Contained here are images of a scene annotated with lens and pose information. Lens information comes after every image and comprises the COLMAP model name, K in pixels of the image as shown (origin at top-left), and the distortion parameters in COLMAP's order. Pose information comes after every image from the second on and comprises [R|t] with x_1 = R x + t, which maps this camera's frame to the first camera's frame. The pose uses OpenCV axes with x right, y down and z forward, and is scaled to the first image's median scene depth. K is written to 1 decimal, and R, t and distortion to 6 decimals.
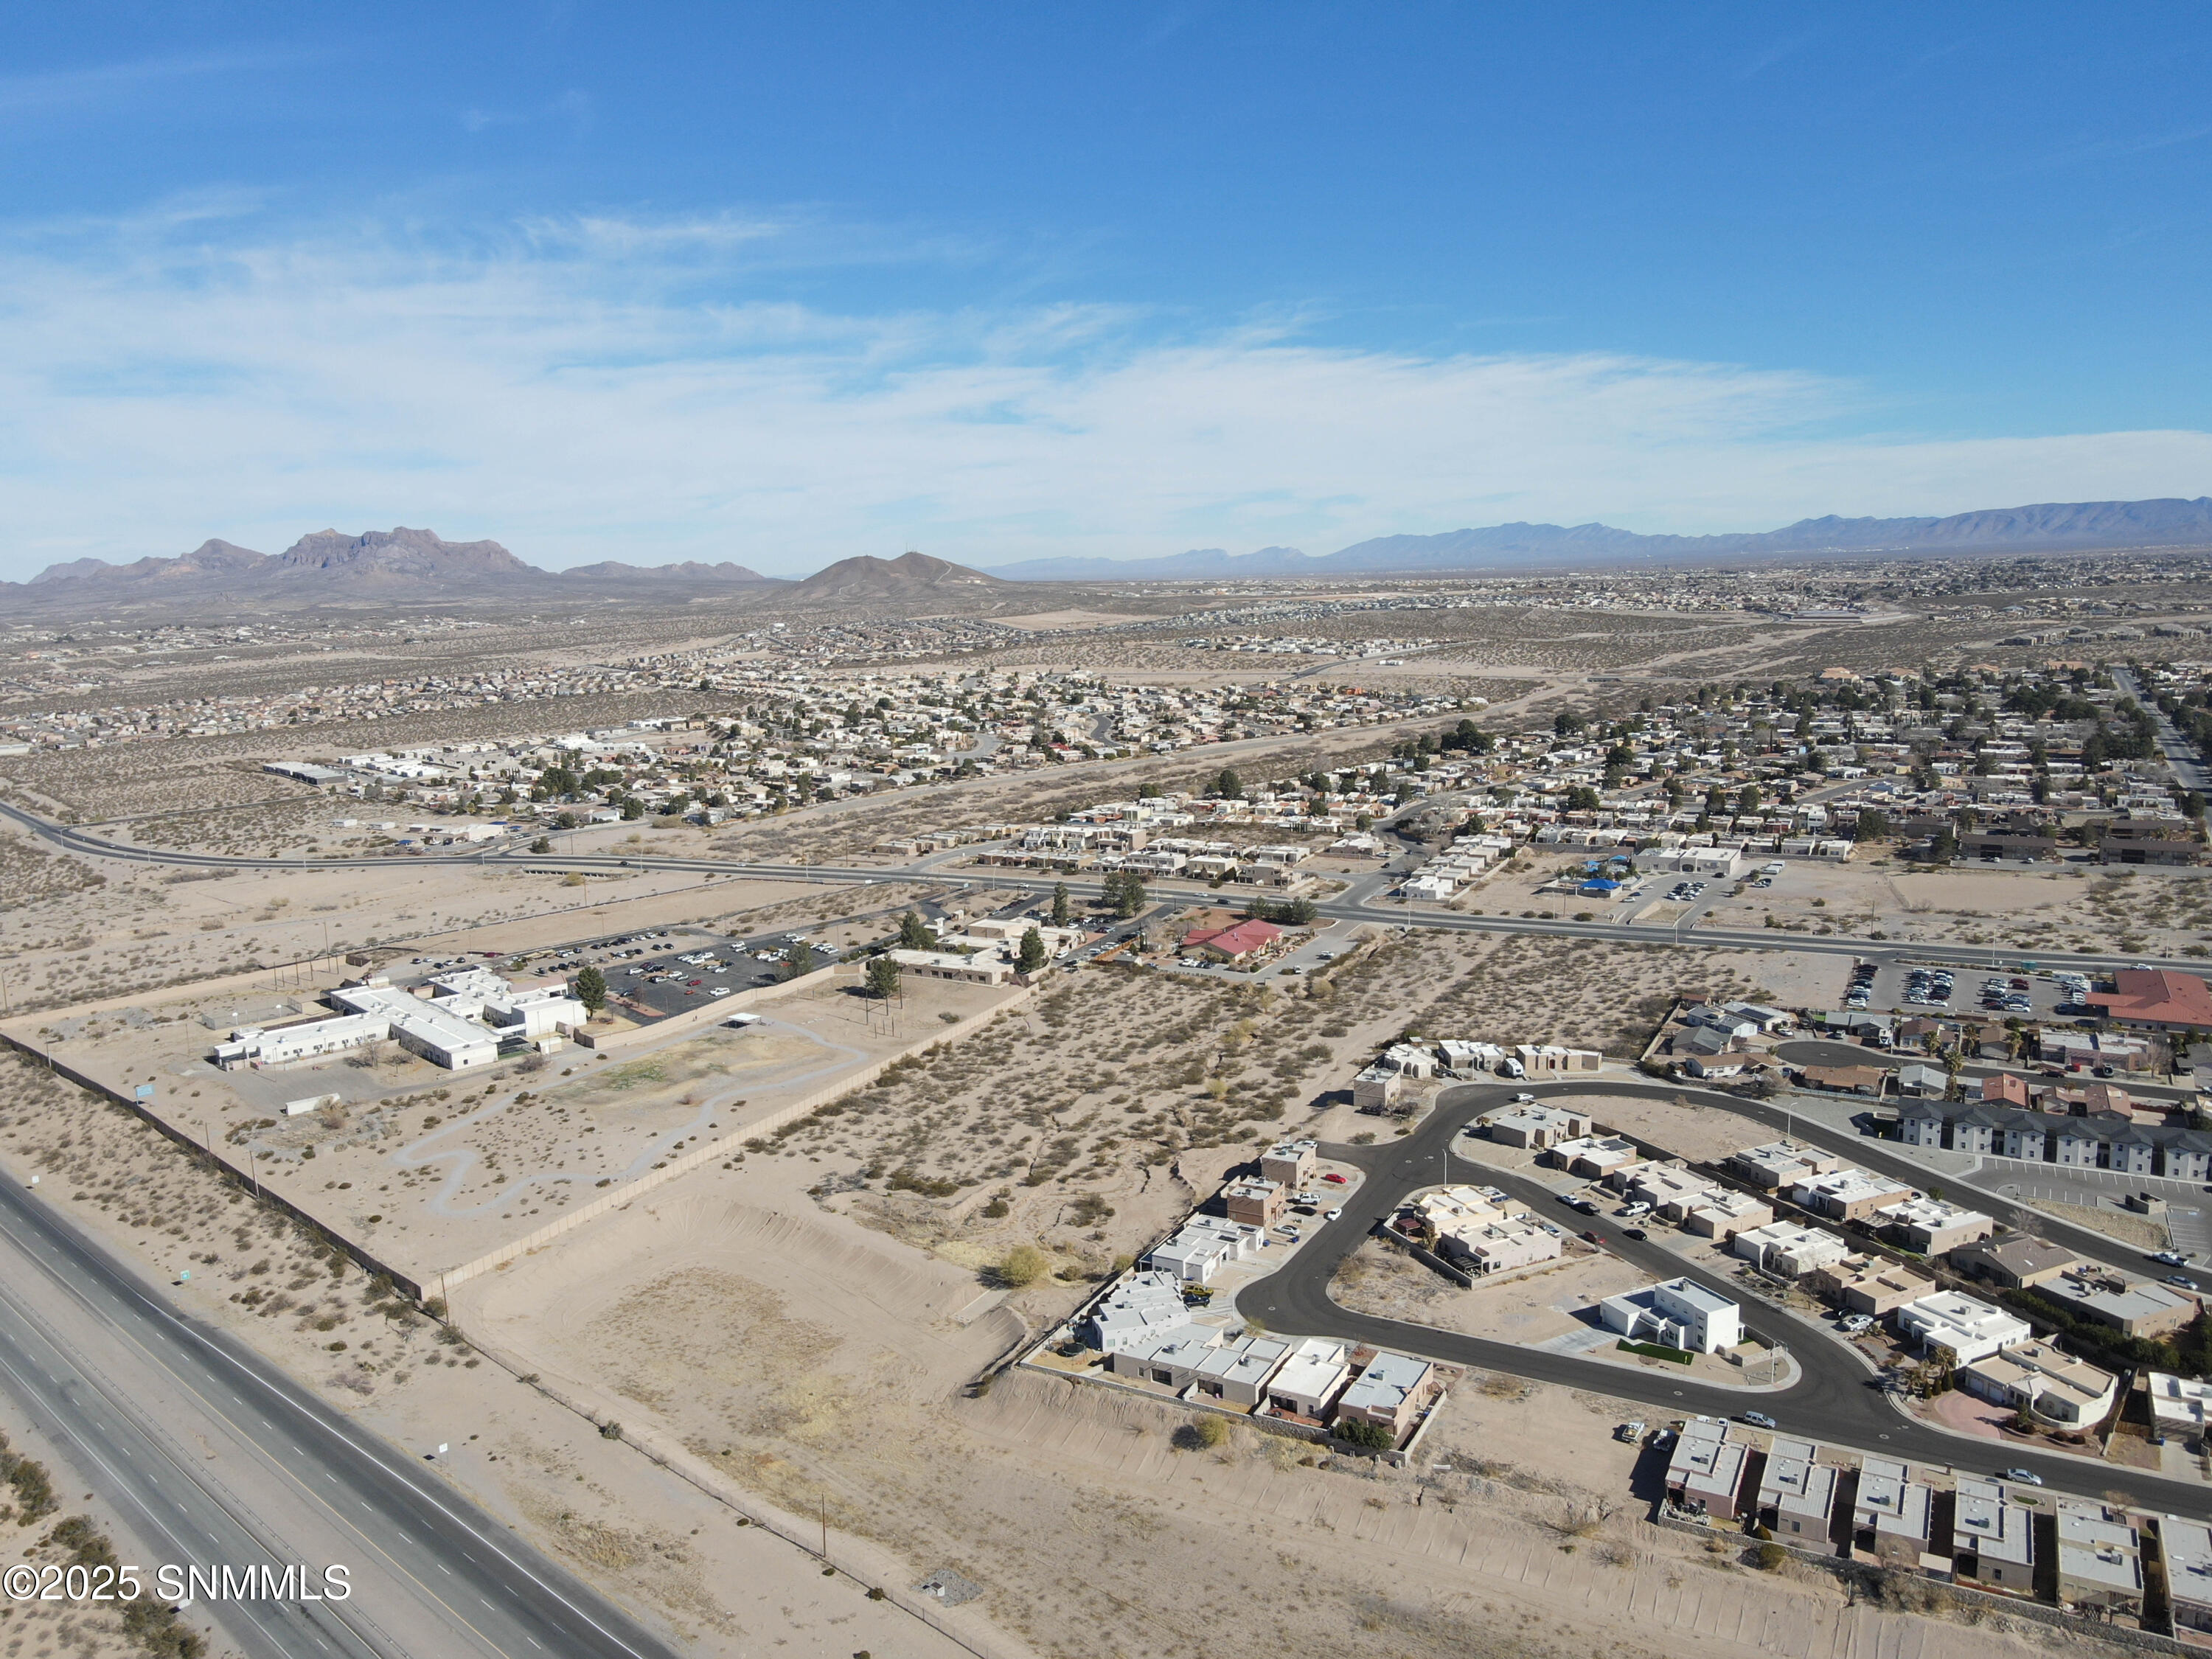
lens RADIAL K [[1639.9, 0, 1106.0], [0, 1639.9, 829.5], [0, 0, 1]] dist [0.000129, -0.011111]
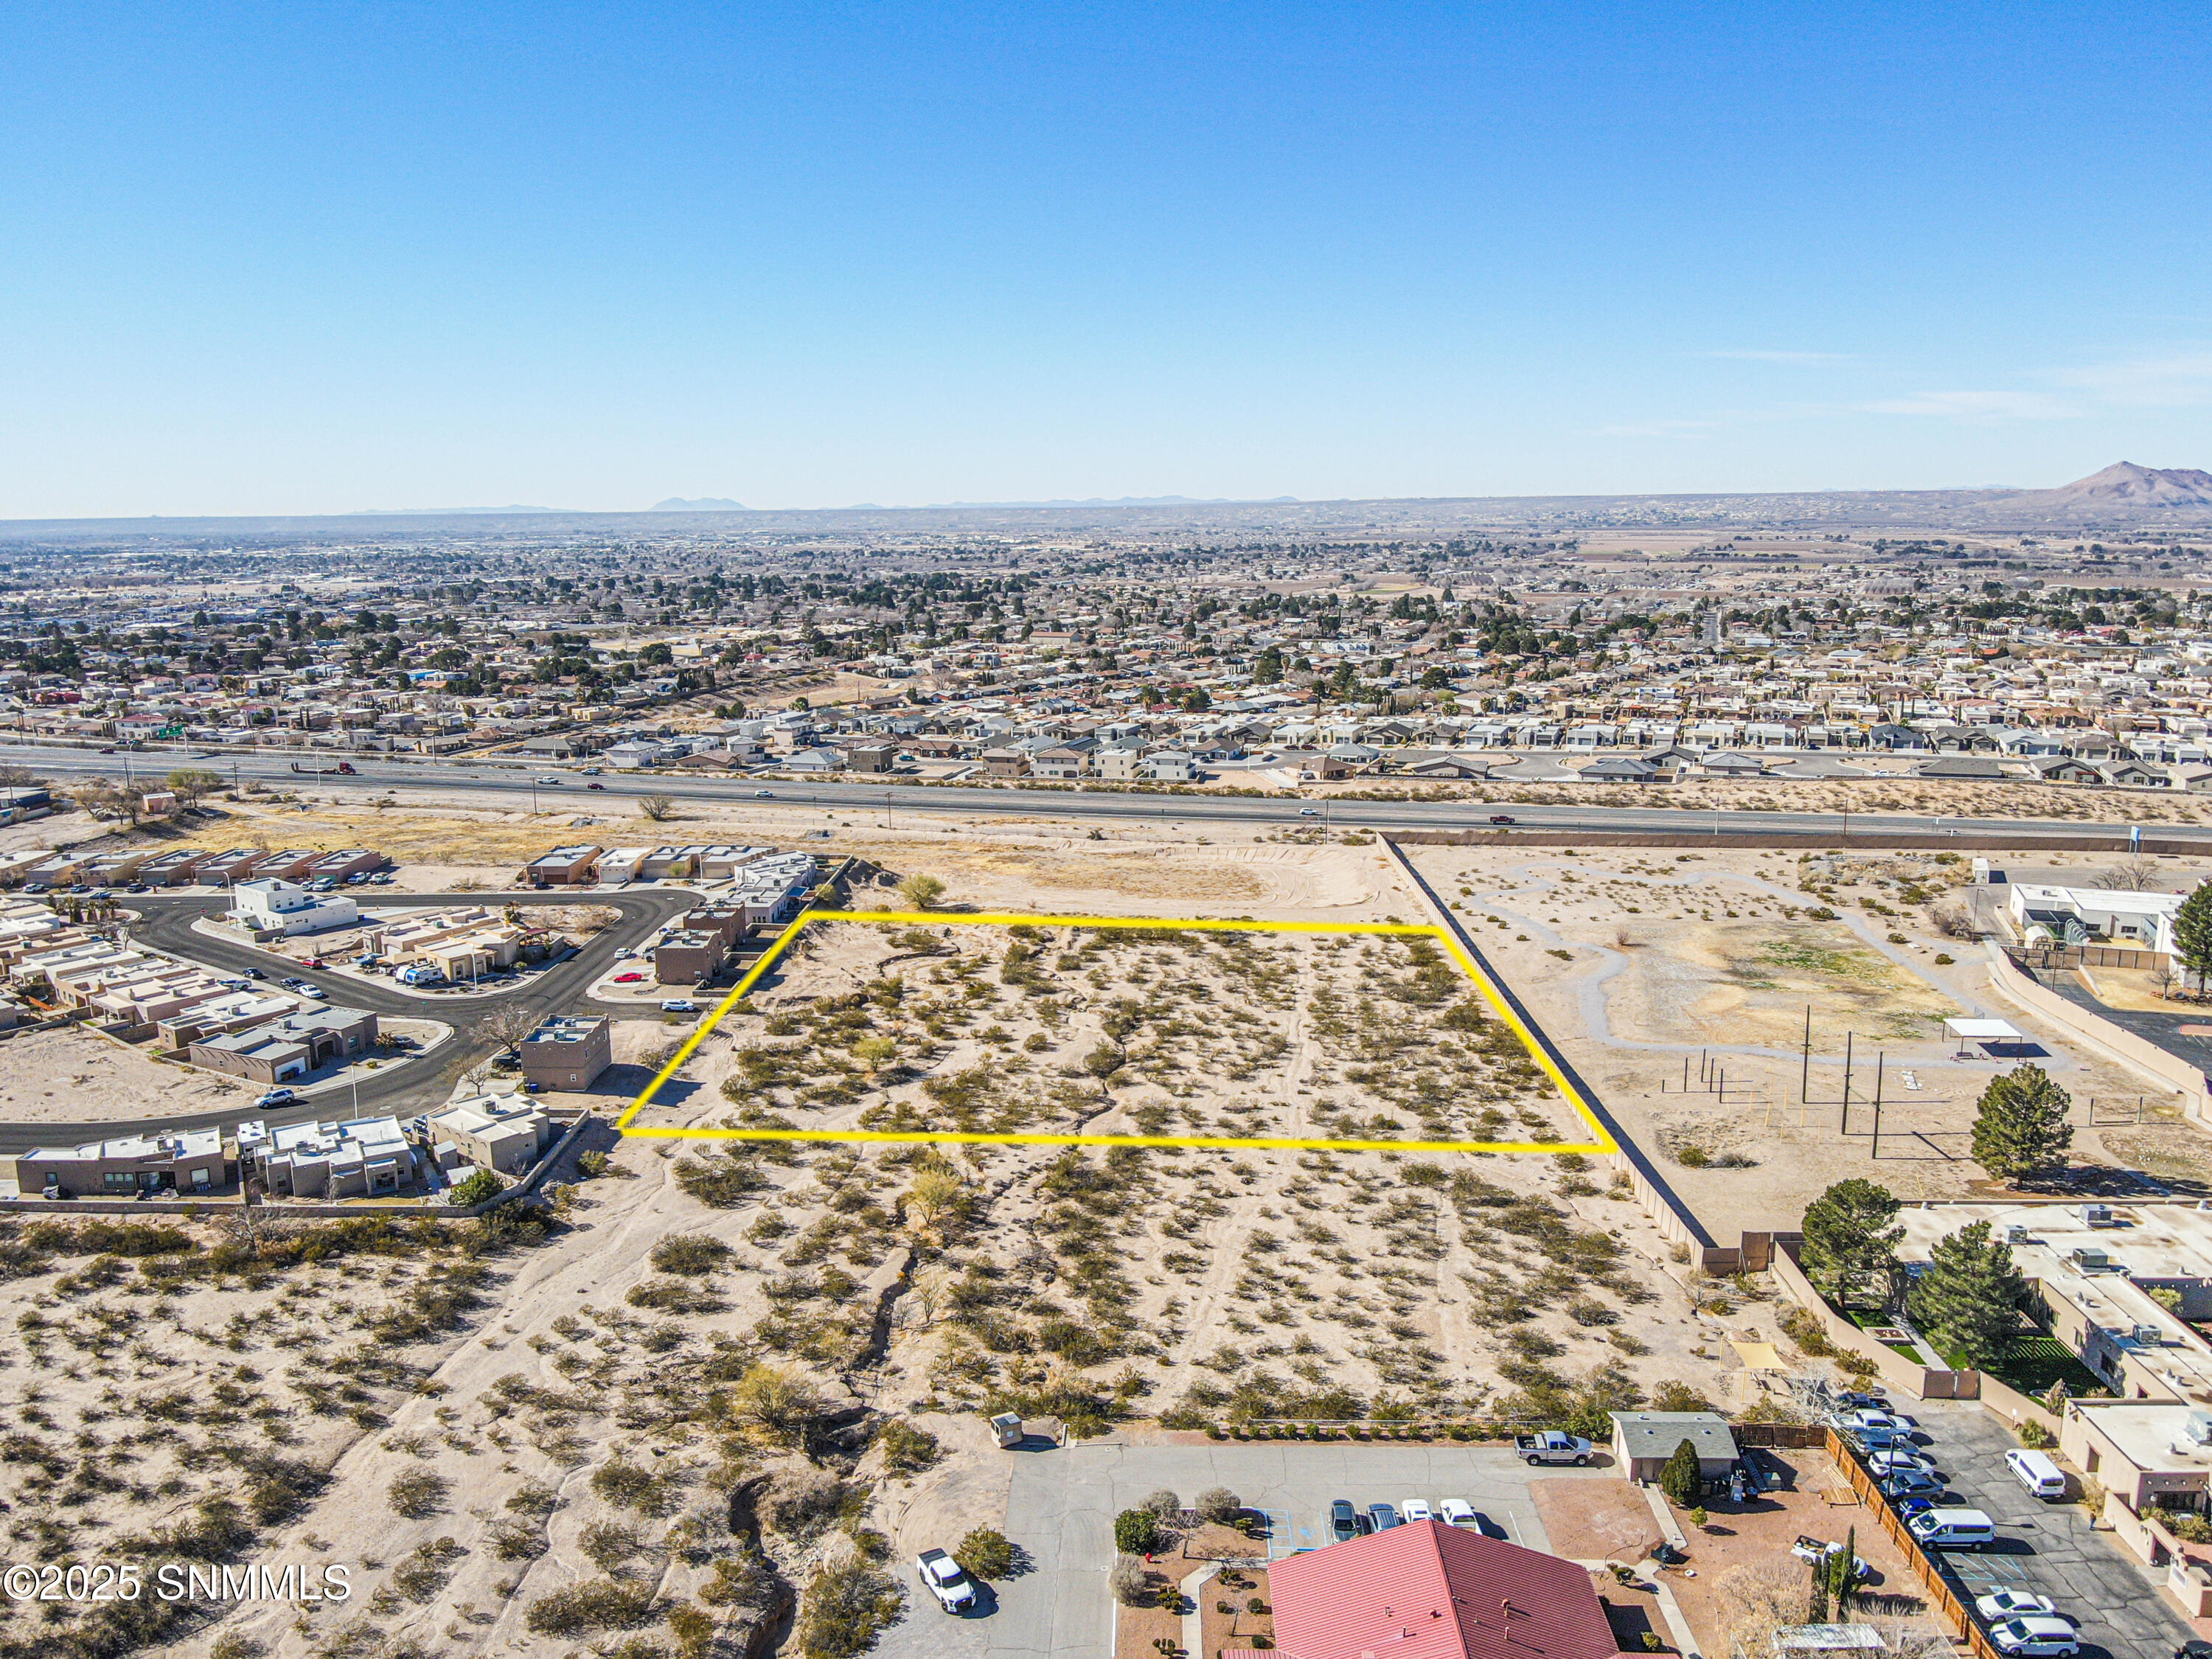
lens RADIAL K [[1639.9, 0, 1106.0], [0, 1639.9, 829.5], [0, 0, 1]] dist [0.000129, -0.011111]
pose [[-0.891508, 0.119545, -0.436946, 0.213994], [-0.040072, 0.939959, 0.338926, -0.093405], [0.451229, 0.319665, -0.833191, 1.378304]]
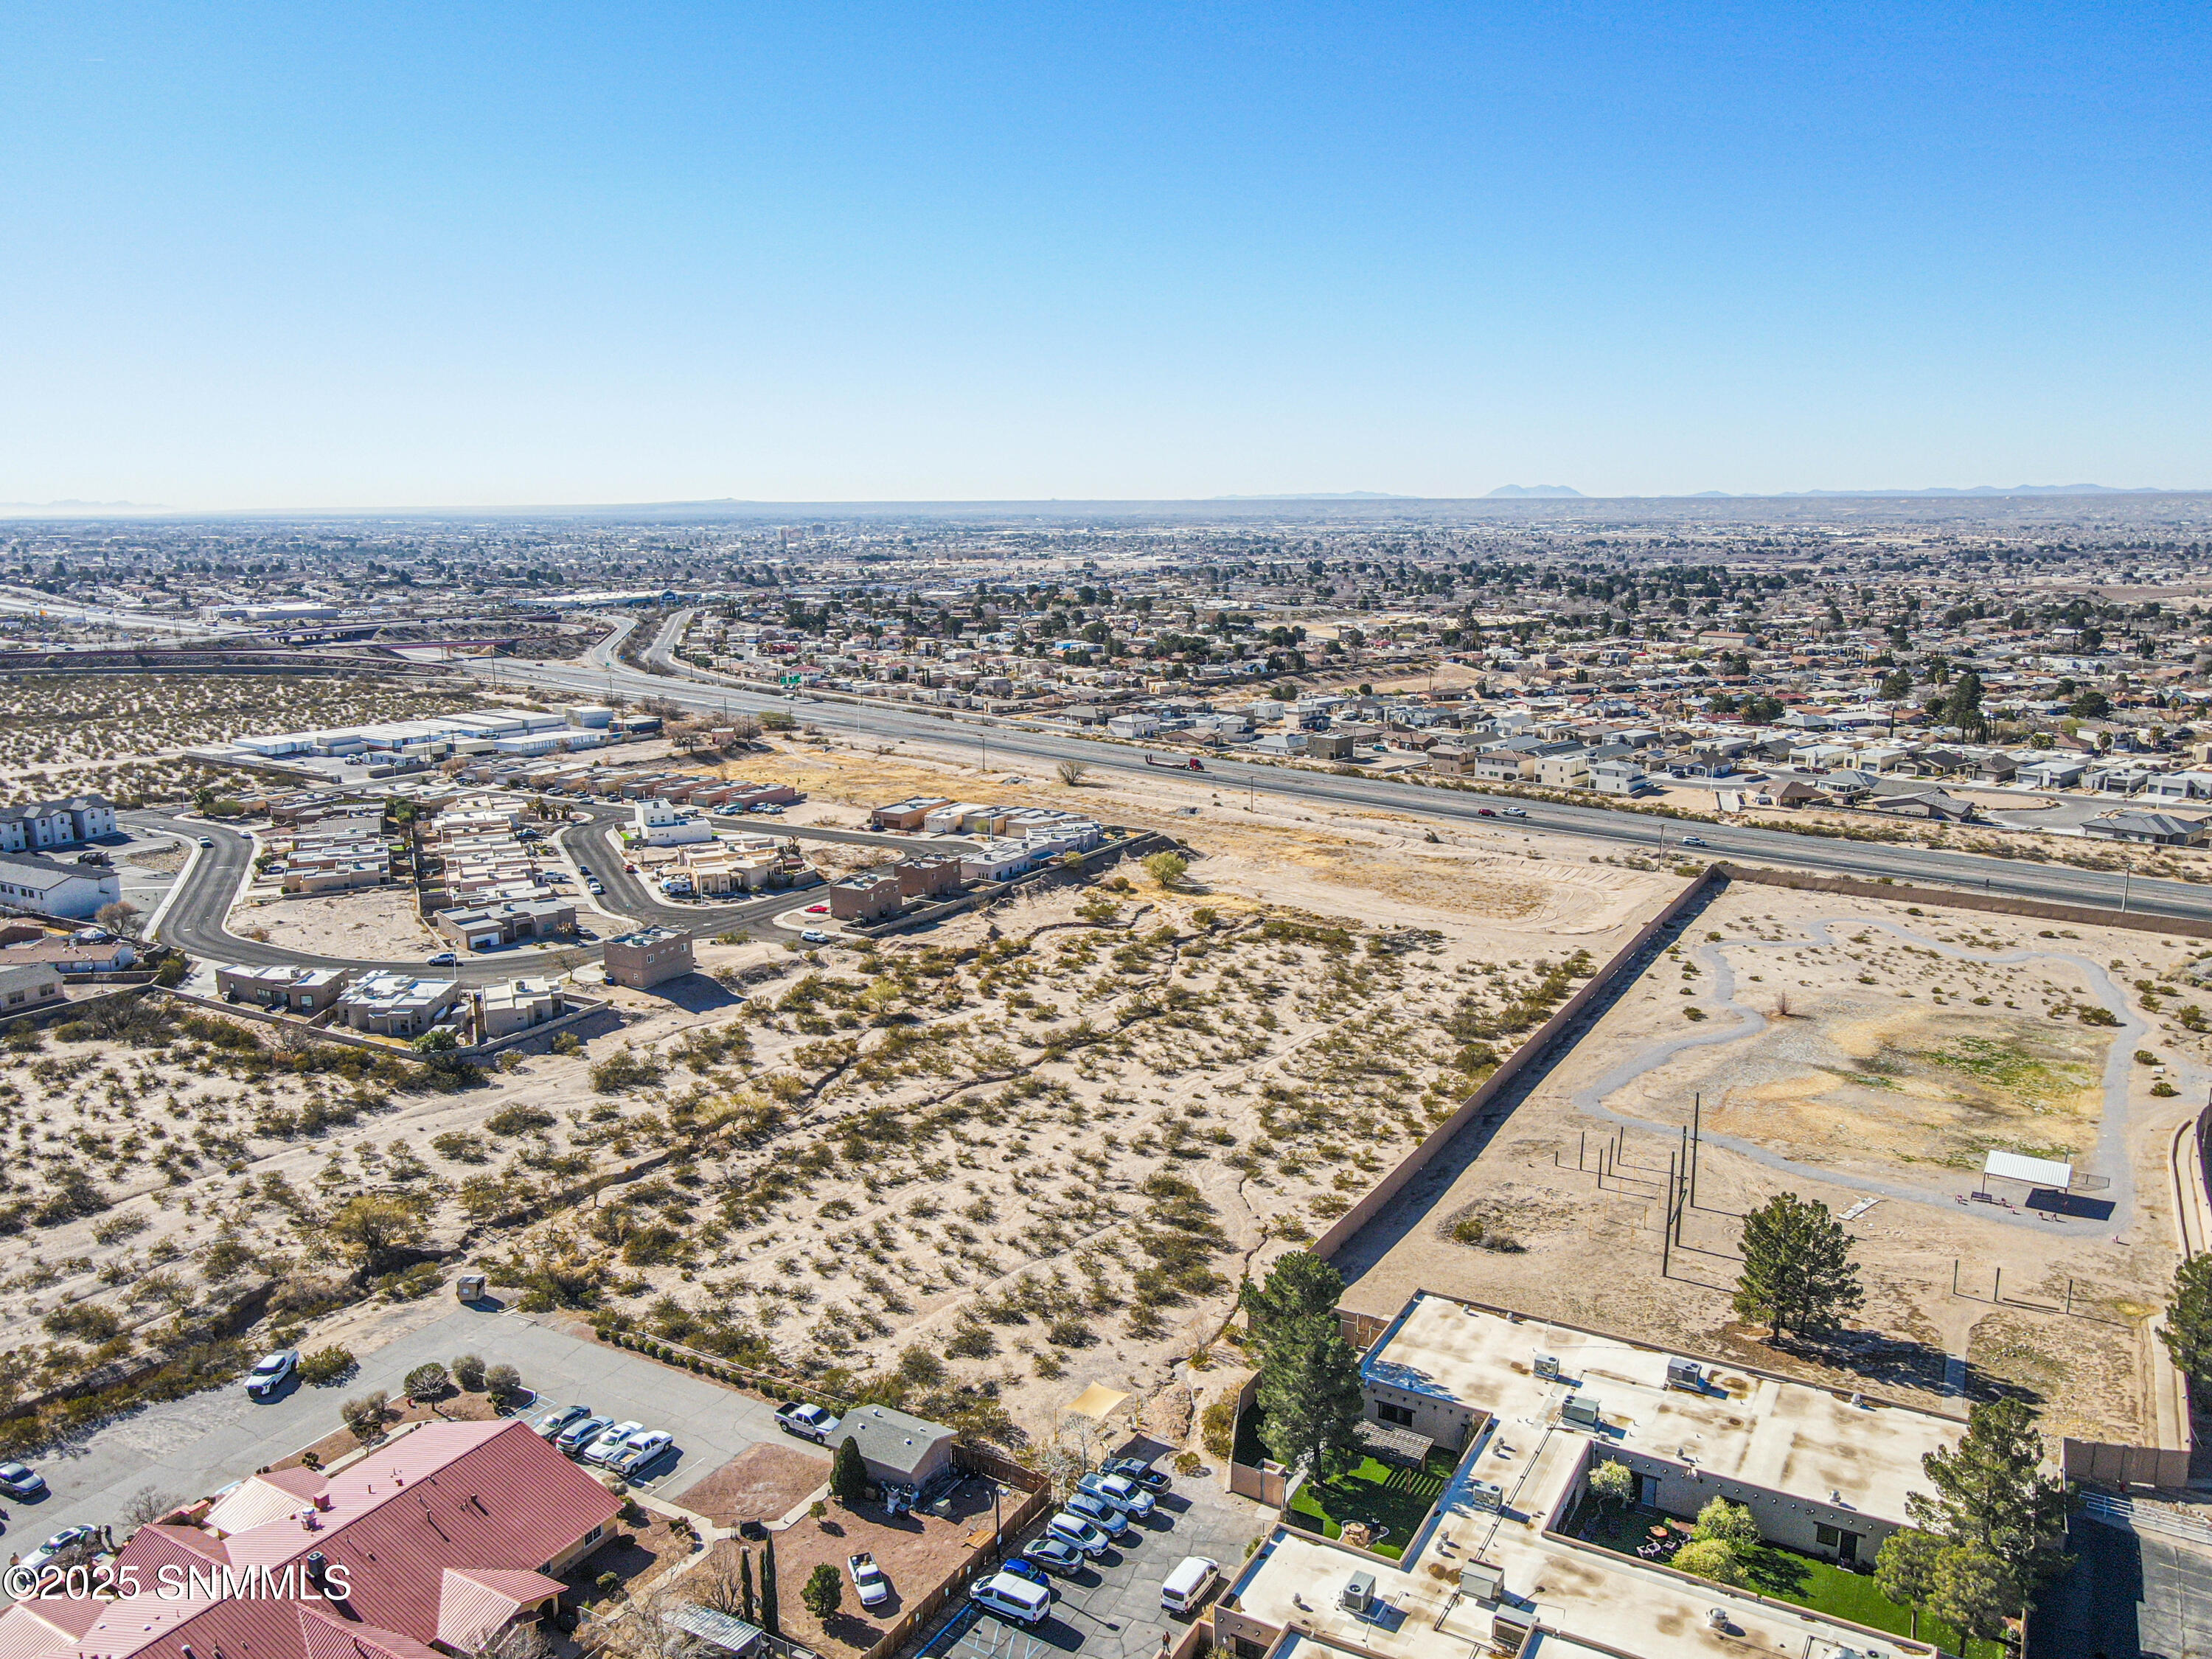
lens RADIAL K [[1639.9, 0, 1106.0], [0, 1639.9, 829.5], [0, 0, 1]] dist [0.000129, -0.011111]
pose [[-0.999337, 0.023700, 0.027644, -0.030671], [0.031849, 0.936907, 0.348125, -0.098638], [-0.017649, 0.348774, -0.937040, 1.447550]]
